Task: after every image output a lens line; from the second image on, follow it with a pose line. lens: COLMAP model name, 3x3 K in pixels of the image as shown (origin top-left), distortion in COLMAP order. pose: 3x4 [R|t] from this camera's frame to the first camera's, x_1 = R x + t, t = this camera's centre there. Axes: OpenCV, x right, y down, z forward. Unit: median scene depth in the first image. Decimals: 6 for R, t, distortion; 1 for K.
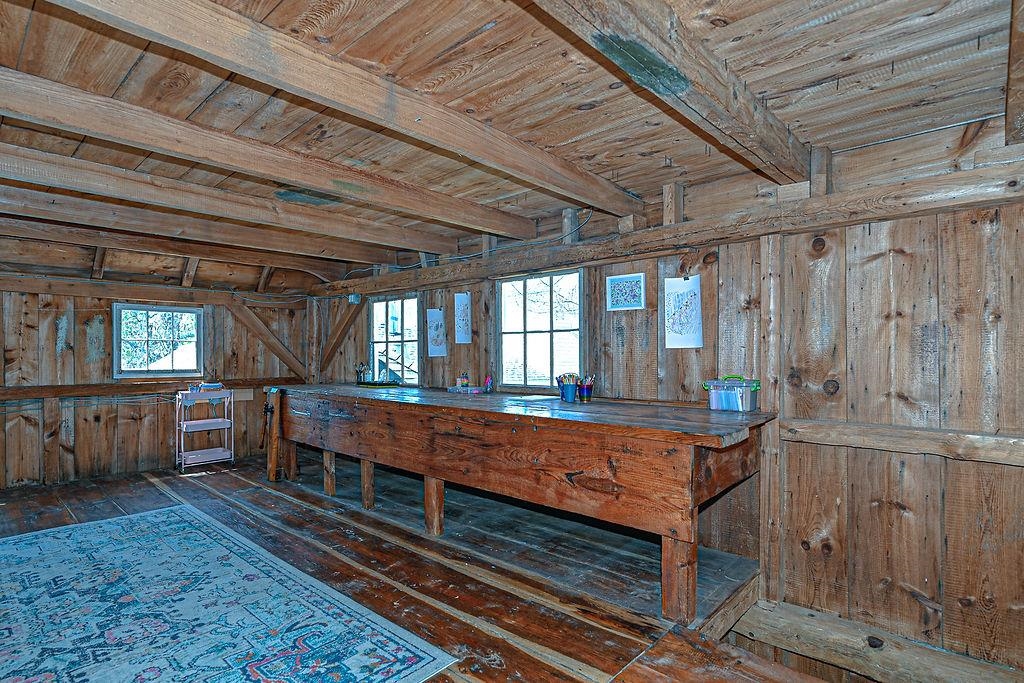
lens RADIAL K [[525.0, 0, 513.5], [0, 525.0, 350.1], [0, 0, 1]] dist [-0.006318, -0.000804]
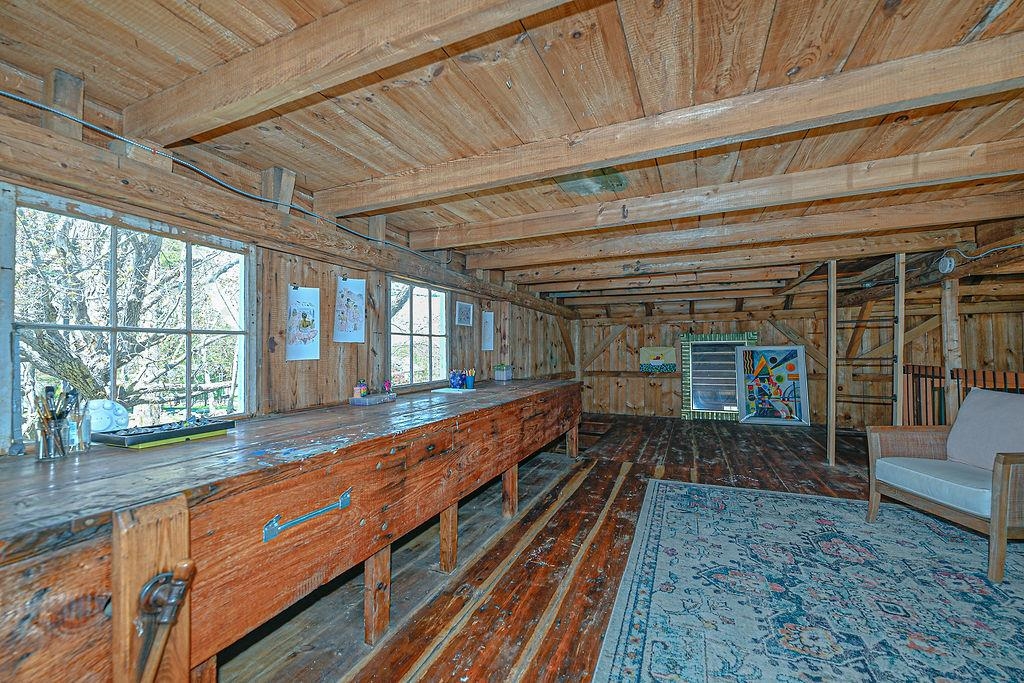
lens RADIAL K [[402.3, 0, 513.9], [0, 402.3, 342.6], [0, 0, 1]] dist [-0.003587, 0.000871]
pose [[-0.322320, 0.023383, 0.946342, -1.253694], [0.000525, 0.999699, -0.024522, 0.004497], [-0.946631, -0.007407, -0.322235, 1.642702]]
